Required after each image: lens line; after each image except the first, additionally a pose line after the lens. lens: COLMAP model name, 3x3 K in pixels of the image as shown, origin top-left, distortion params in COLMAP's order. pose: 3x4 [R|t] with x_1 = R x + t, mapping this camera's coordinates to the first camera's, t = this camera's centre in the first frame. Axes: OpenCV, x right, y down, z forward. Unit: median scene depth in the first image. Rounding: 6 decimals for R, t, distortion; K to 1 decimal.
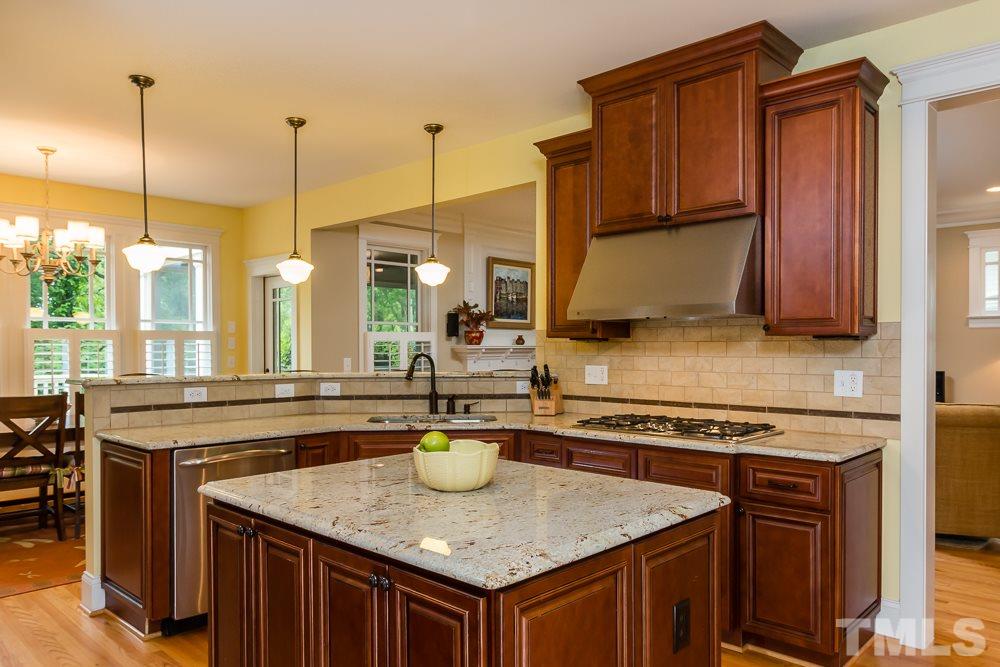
lens RADIAL K [[716.3, 0, 488.2], [0, 716.3, 324.5], [0, 0, 1]] dist [0.031042, -0.001818]
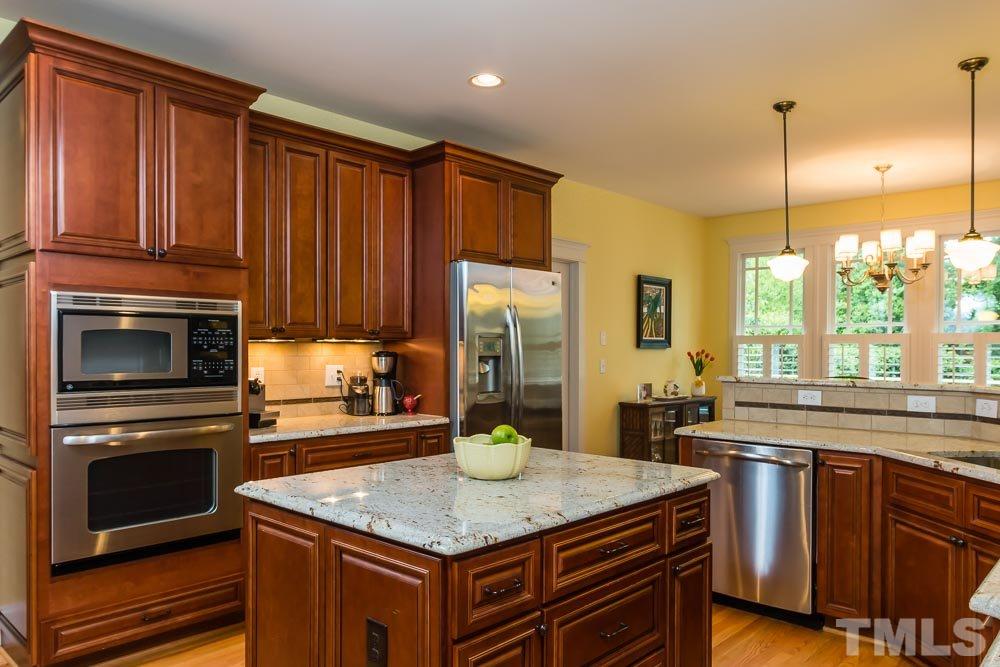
lens RADIAL K [[667.6, 0, 474.7], [0, 667.6, 350.0], [0, 0, 1]] dist [-0.036438, -0.002921]
pose [[0.015251, 0.001196, -0.999883, 0.504611], [0.024483, 0.999699, 0.001569, 0.017561], [0.999584, -0.024504, 0.015217, 0.512072]]
